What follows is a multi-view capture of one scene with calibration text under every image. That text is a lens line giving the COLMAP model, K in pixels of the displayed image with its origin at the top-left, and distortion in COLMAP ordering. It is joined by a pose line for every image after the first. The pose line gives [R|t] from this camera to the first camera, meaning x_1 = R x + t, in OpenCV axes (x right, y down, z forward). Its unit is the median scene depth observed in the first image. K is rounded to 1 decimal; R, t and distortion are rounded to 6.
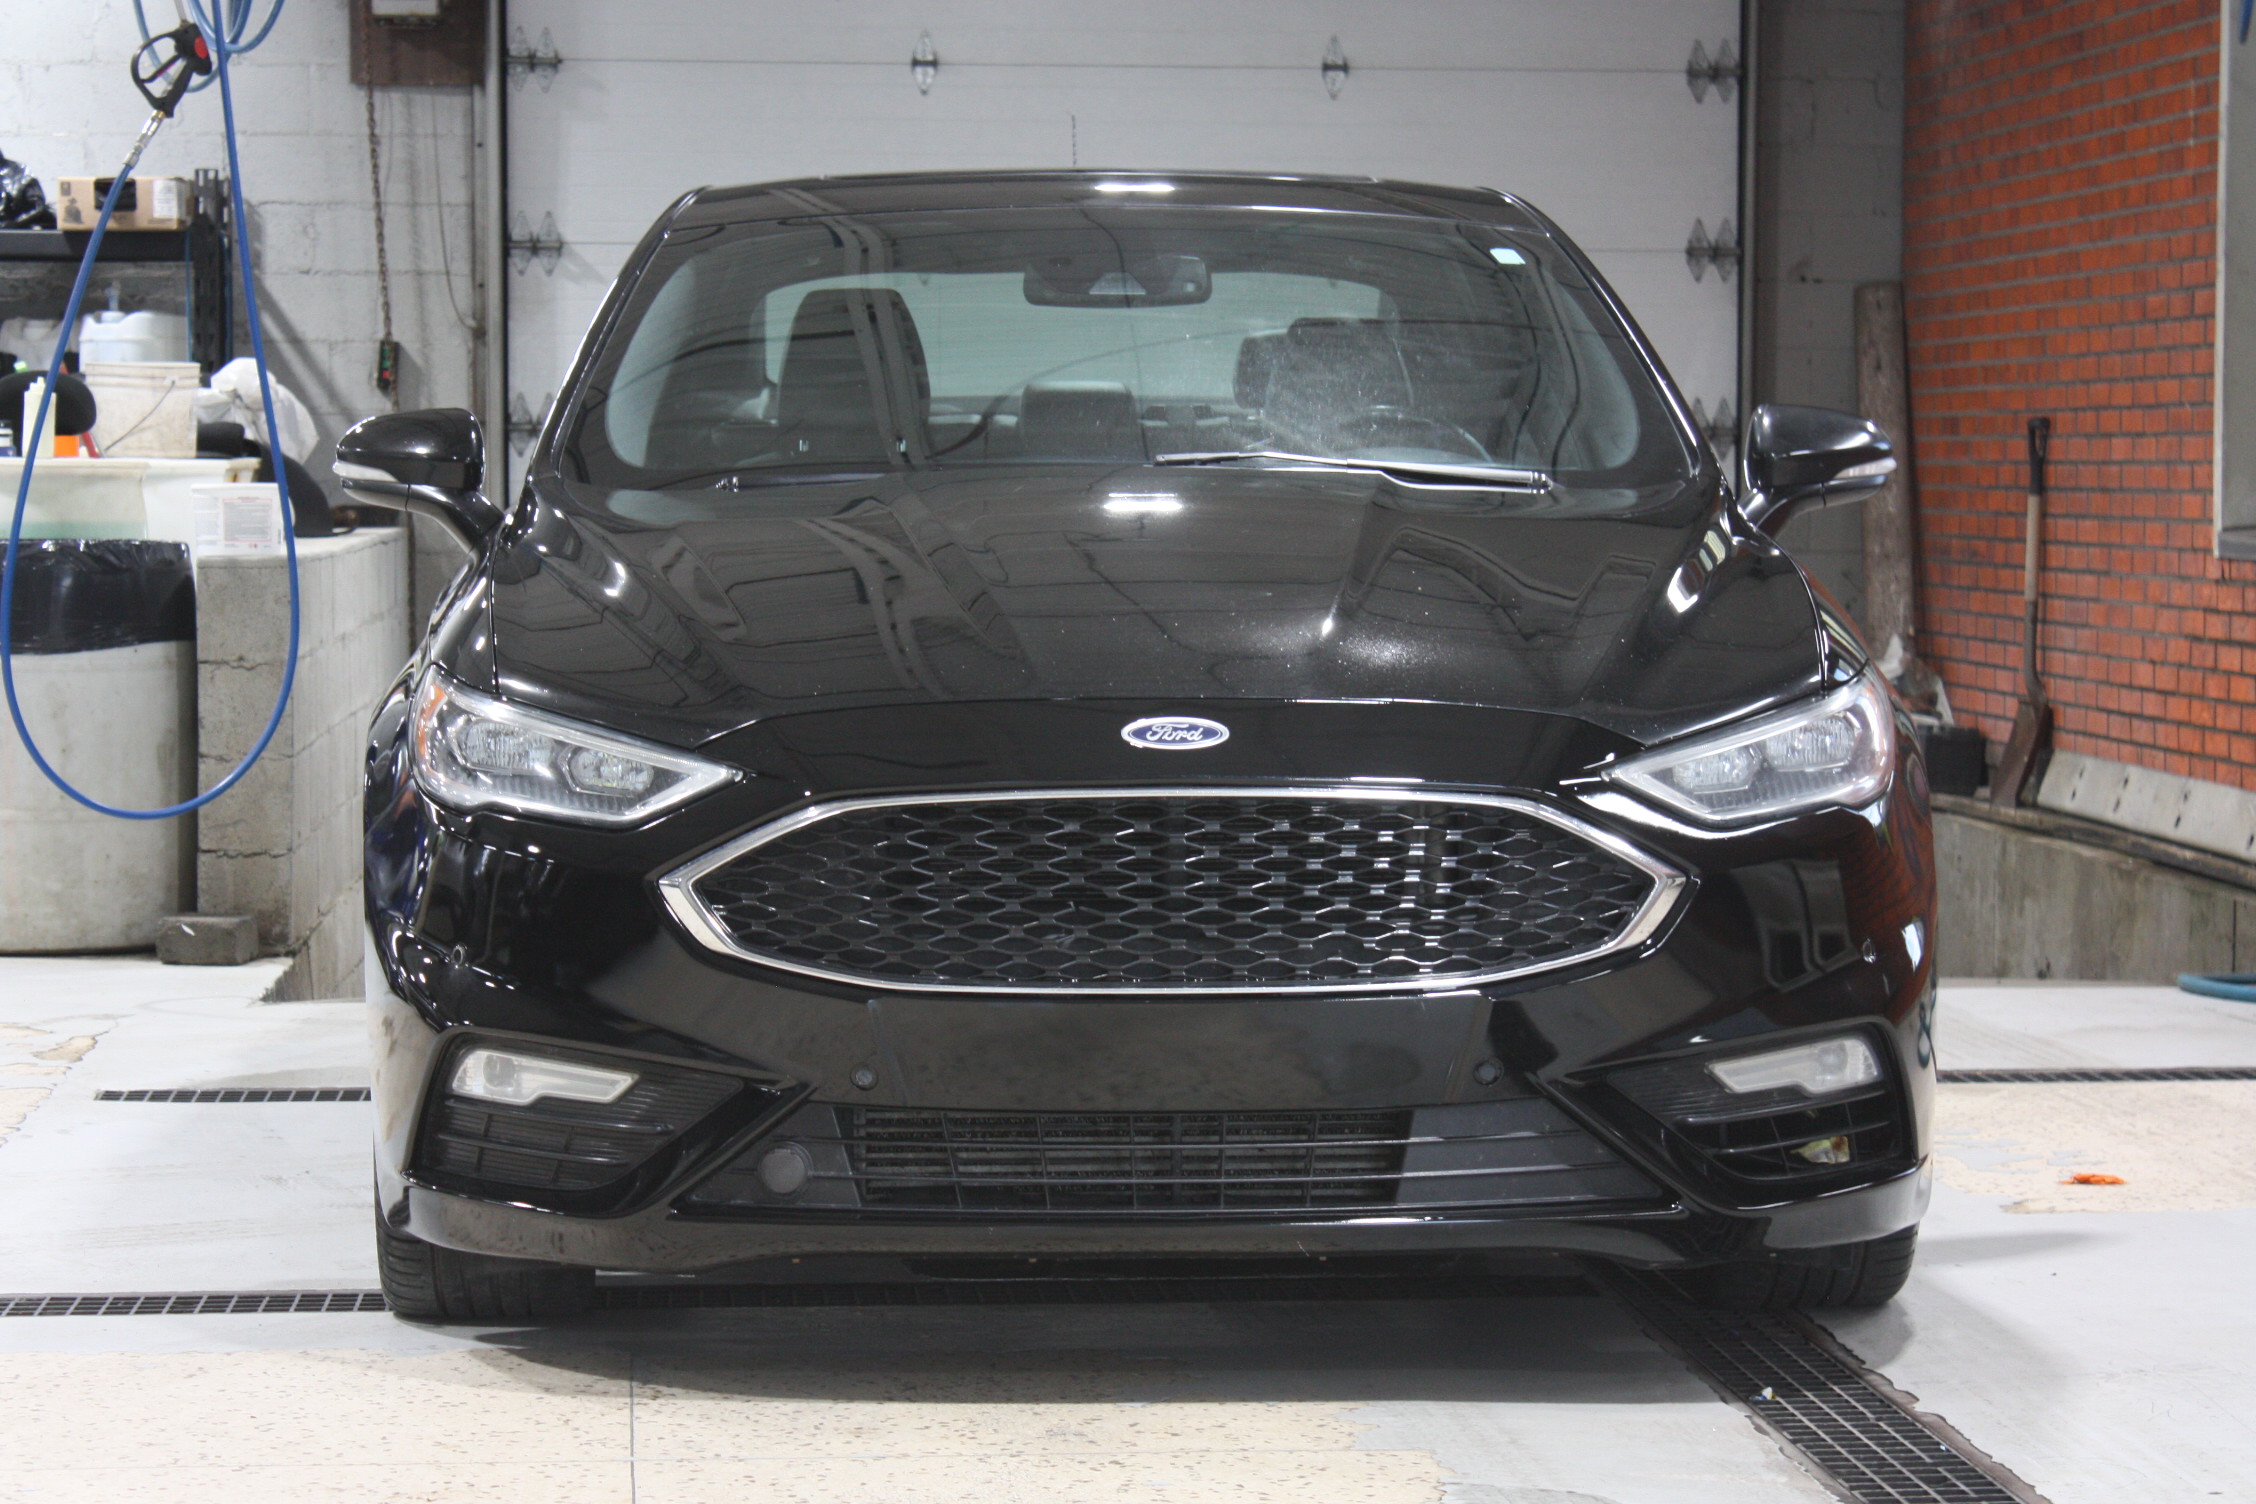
lens RADIAL K [[5722.6, 0, 1128.0], [0, 5722.6, 753.0], [0, 0, 1]] dist [-0.073394, 0.000000]
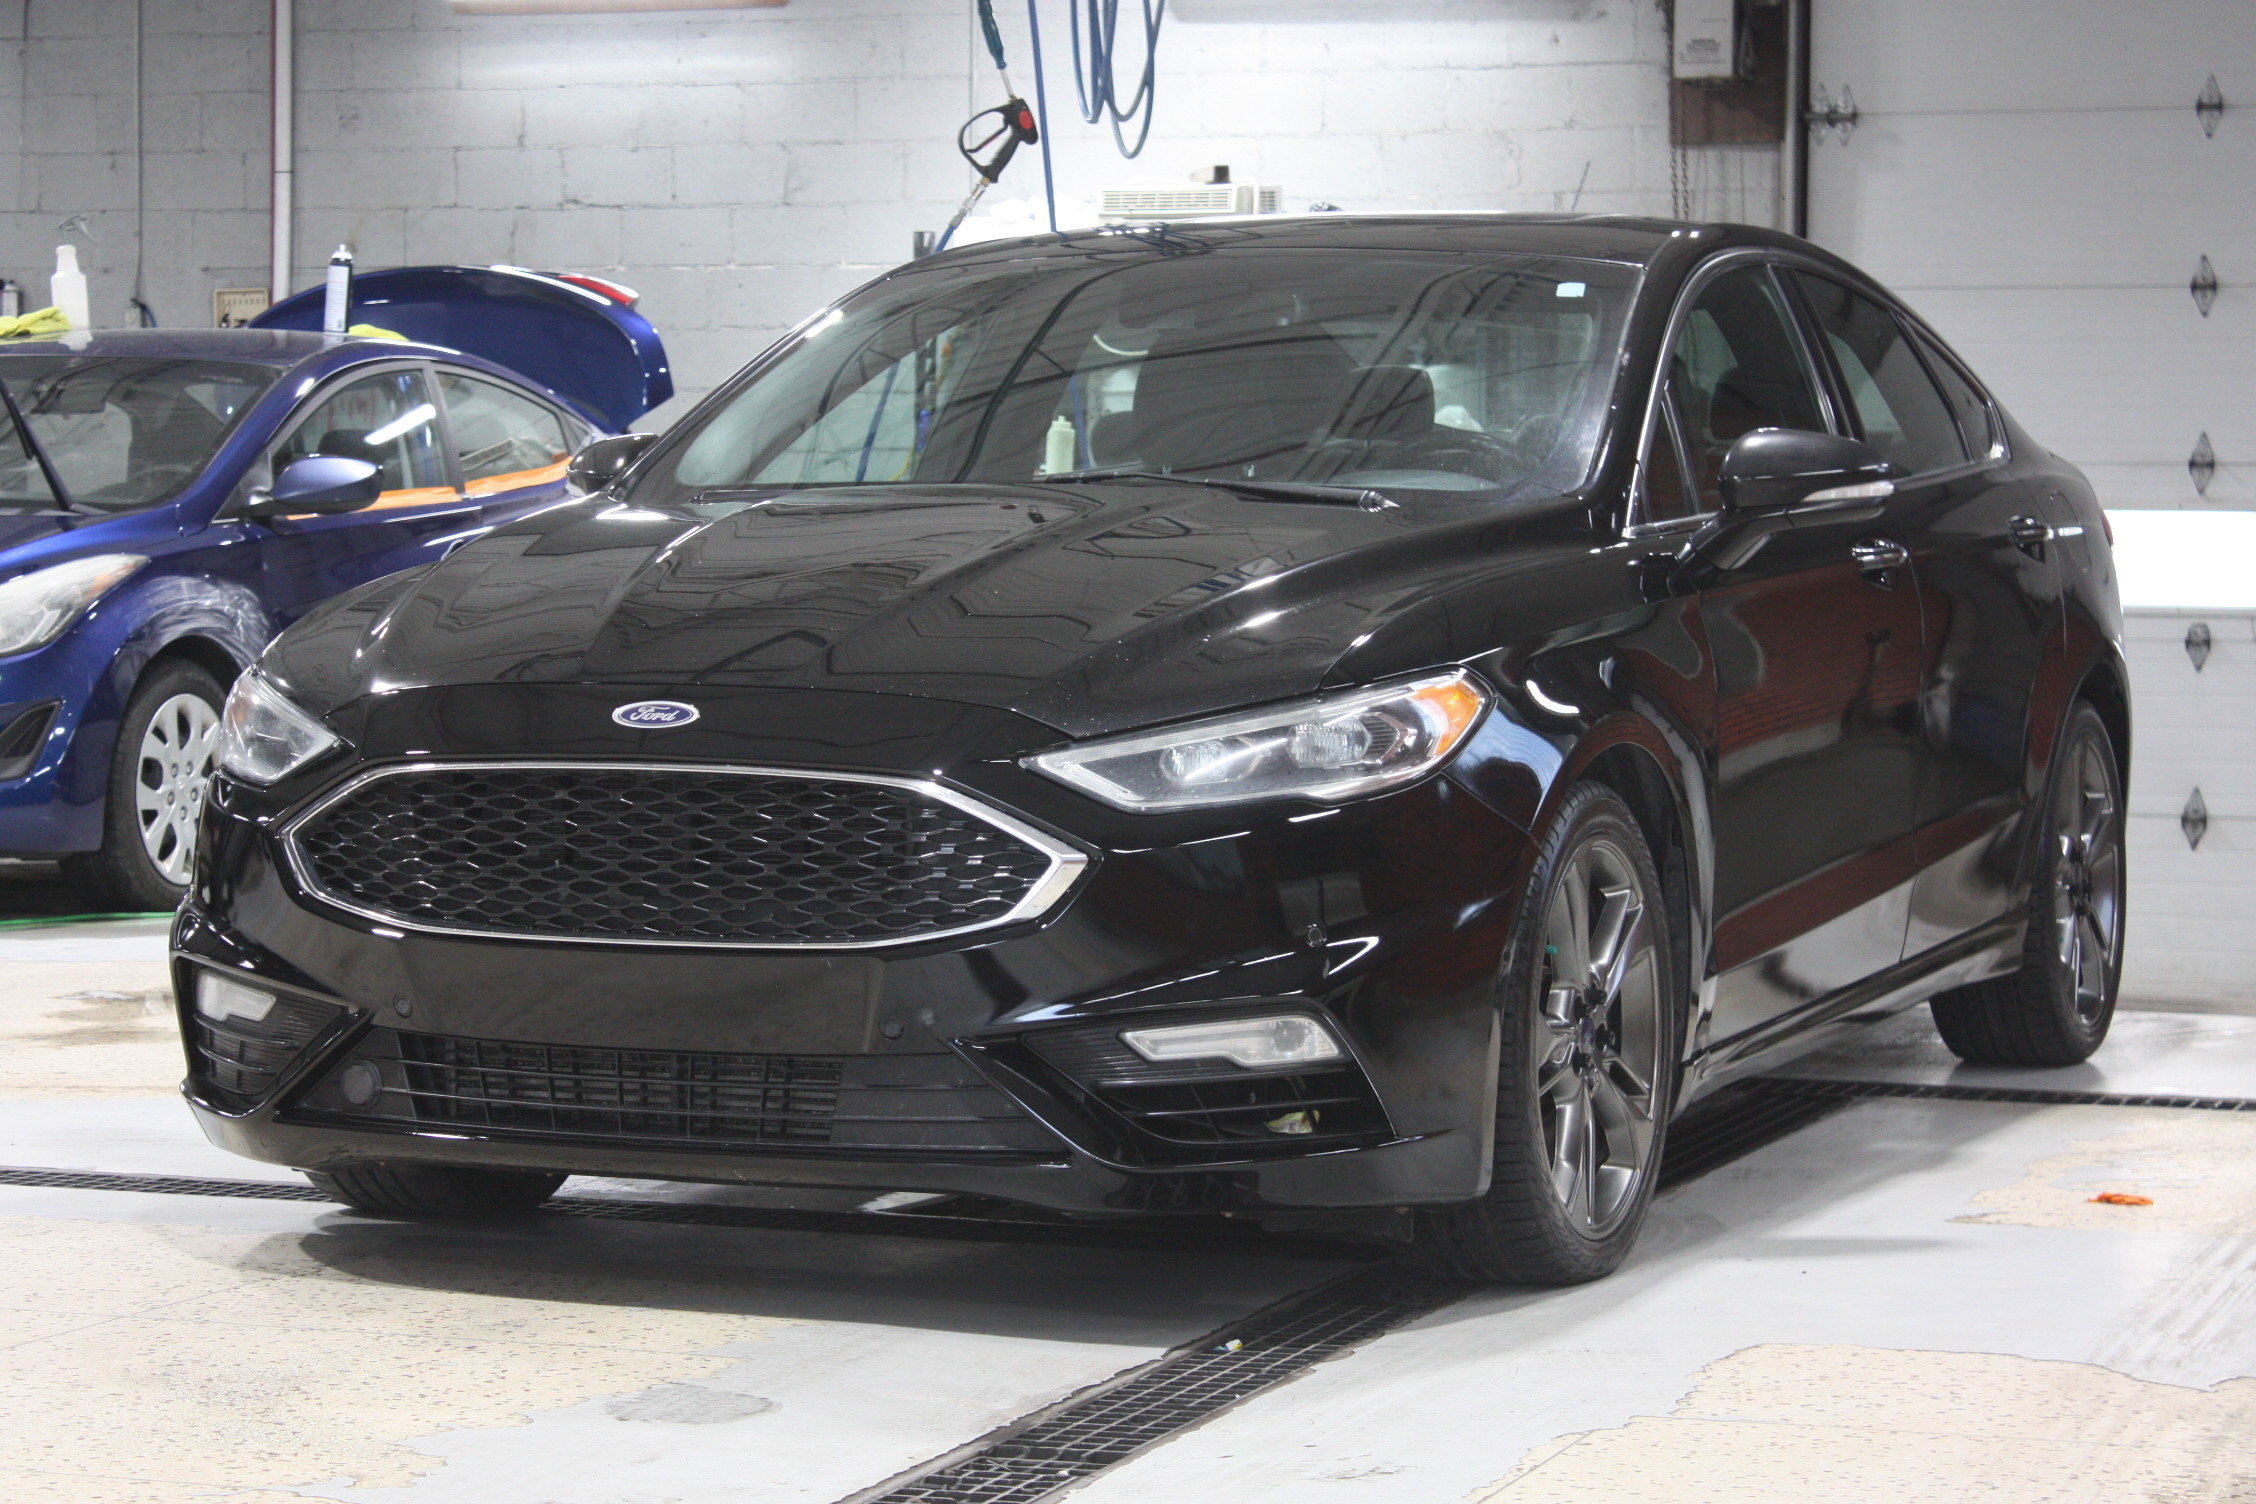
lens RADIAL K [[5476.0, 0, 1128.3], [0, 5476.0, 742.3], [0, 0, 1]] dist [0.132376, 0.000000]
pose [[0.888154, 0.022276, -0.459006, 0.562723], [-0.026340, 0.999650, -0.002453, 0.002130], [0.458791, 0.014269, 0.888430, 0.076871]]
